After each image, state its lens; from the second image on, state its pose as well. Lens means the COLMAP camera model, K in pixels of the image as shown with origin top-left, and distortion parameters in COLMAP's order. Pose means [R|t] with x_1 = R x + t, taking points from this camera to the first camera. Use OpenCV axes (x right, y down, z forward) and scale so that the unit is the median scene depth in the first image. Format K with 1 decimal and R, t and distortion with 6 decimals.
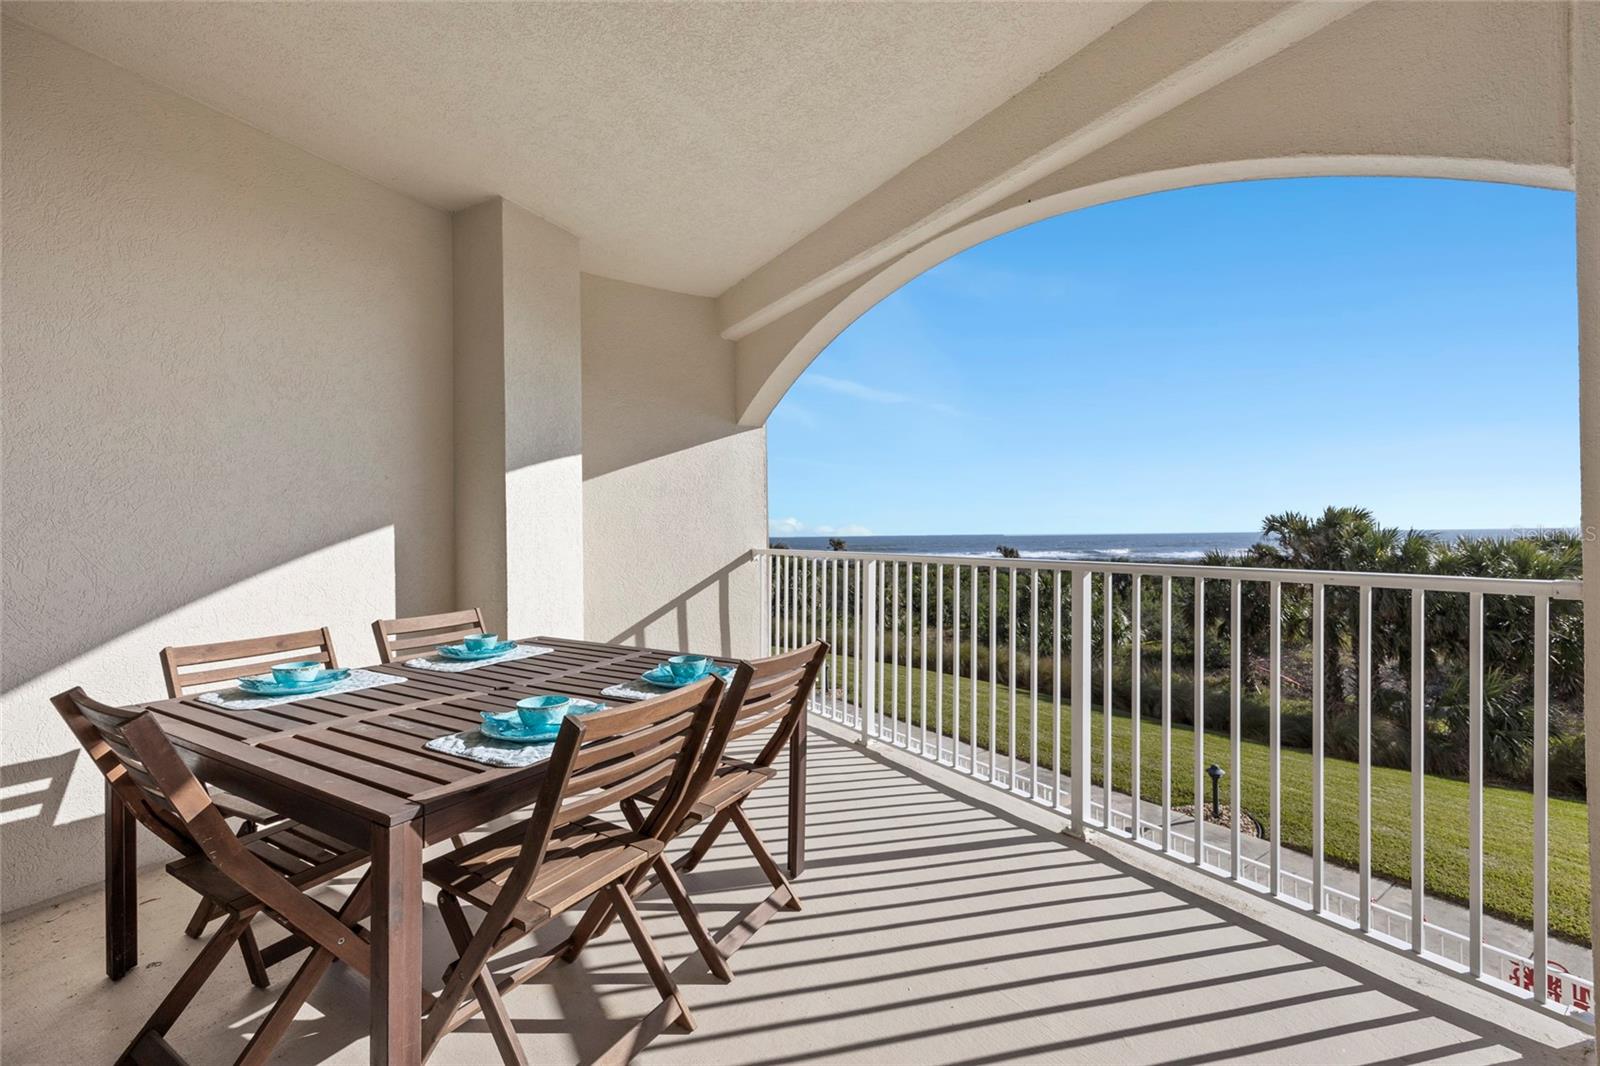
lens RADIAL K [[655.3, 0, 800.0], [0, 655.3, 533.0], [0, 0, 1]] dist [0.000046, -0.000078]
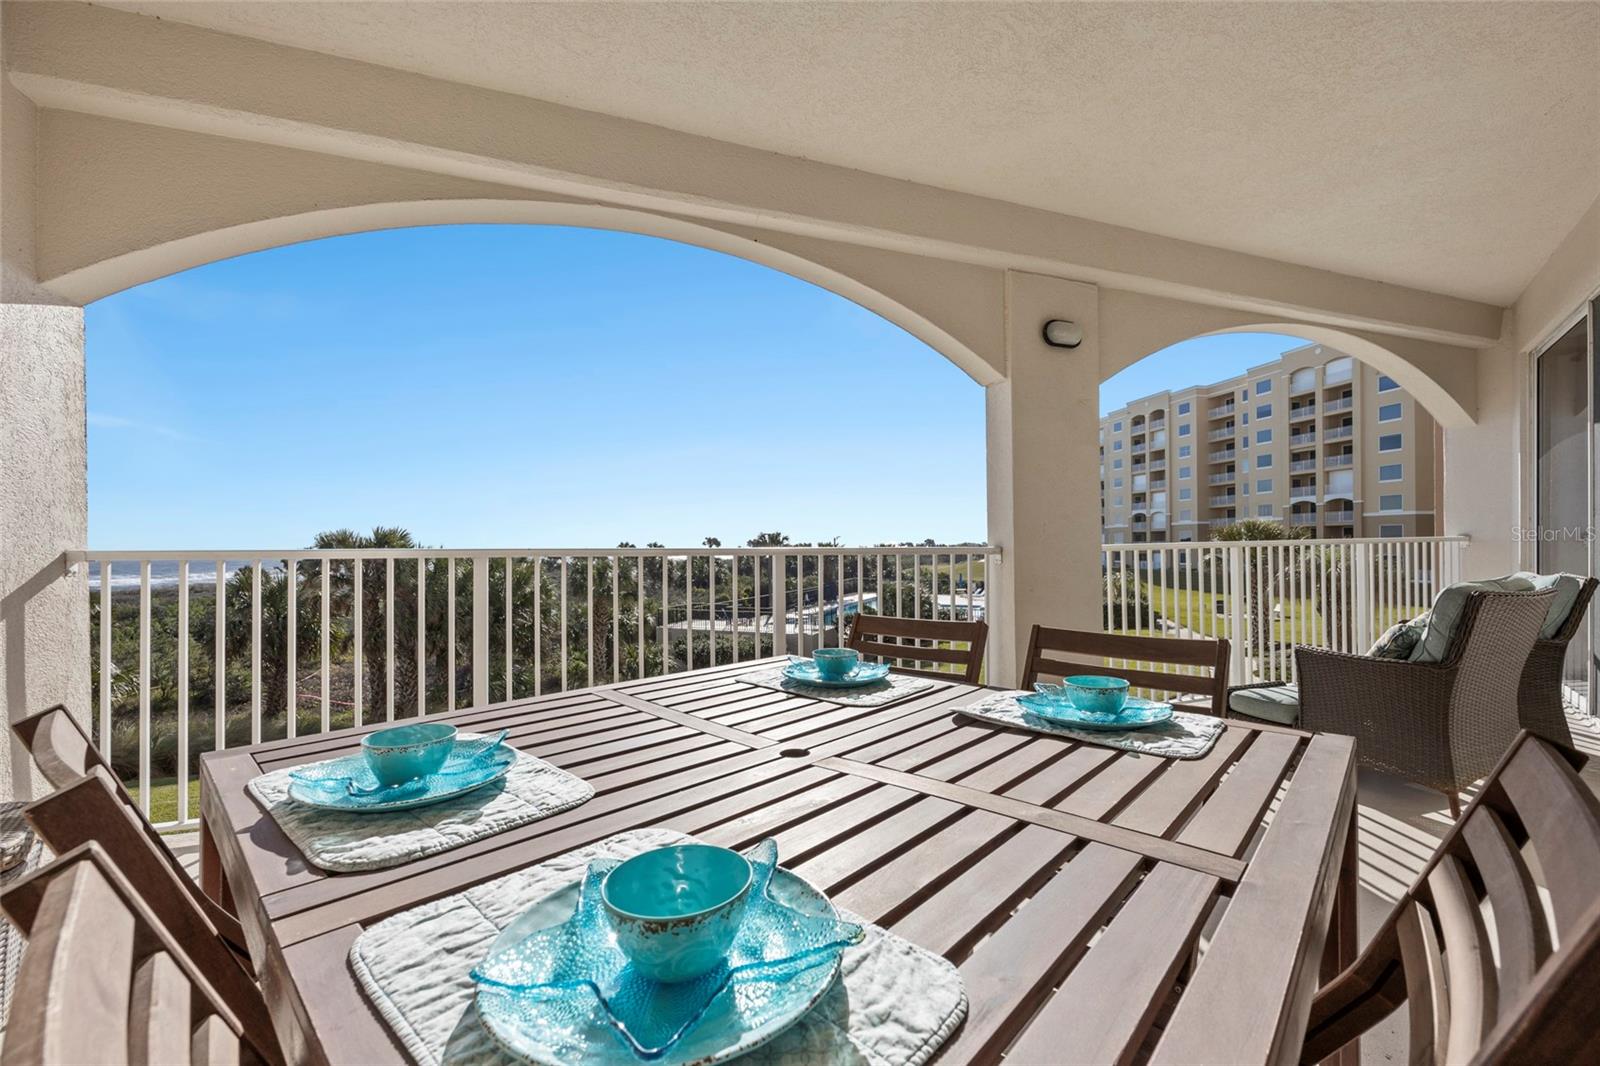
lens RADIAL K [[646.2, 0, 797.8], [0, 646.2, 552.5], [0, 0, 1]] dist [-0.001207, -0.000196]
pose [[0.225182, -0.003130, 0.974312, -0.428332], [0.008655, 0.999962, 0.001213, 0.030145], [-0.974278, 0.008159, 0.225201, 0.374957]]
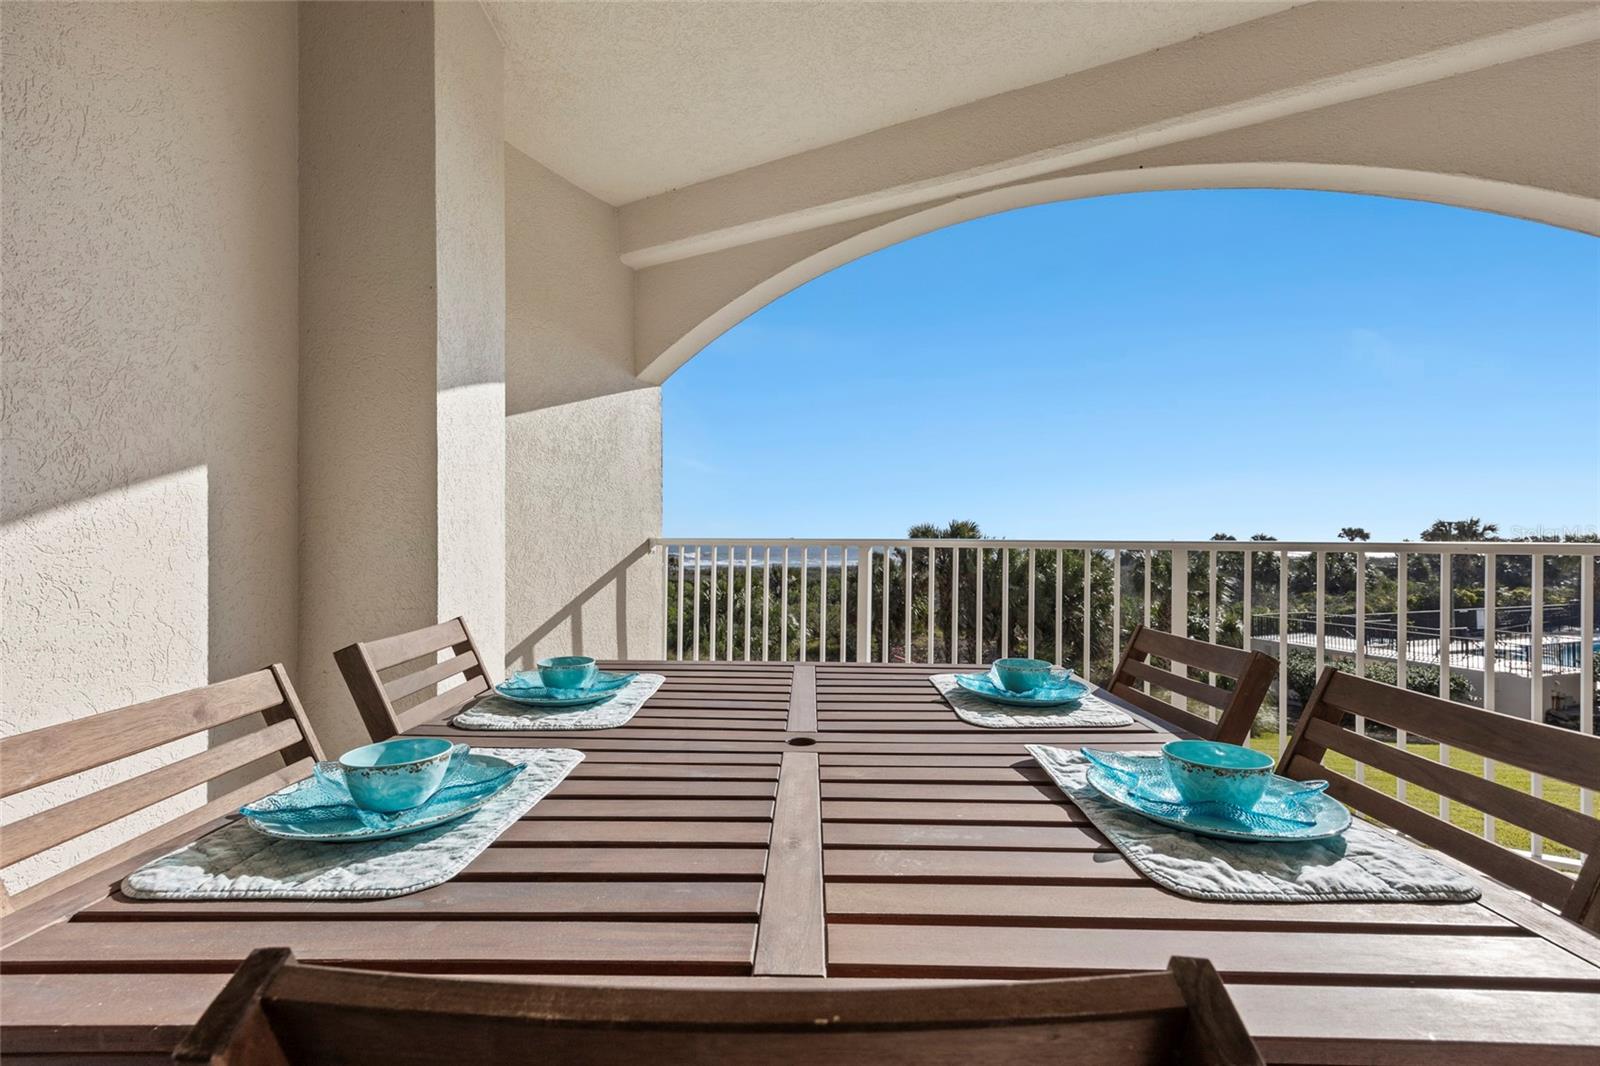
lens RADIAL K [[668.3, 0, 806.1], [0, 668.3, 543.6], [0, 0, 1]] dist [0.013742, -0.000172]
pose [[0.866753, 0.006030, 0.498702, -0.319864], [-0.006600, 0.999978, -0.000620, 0.030694], [-0.498694, -0.002754, 0.866774, 0.213729]]
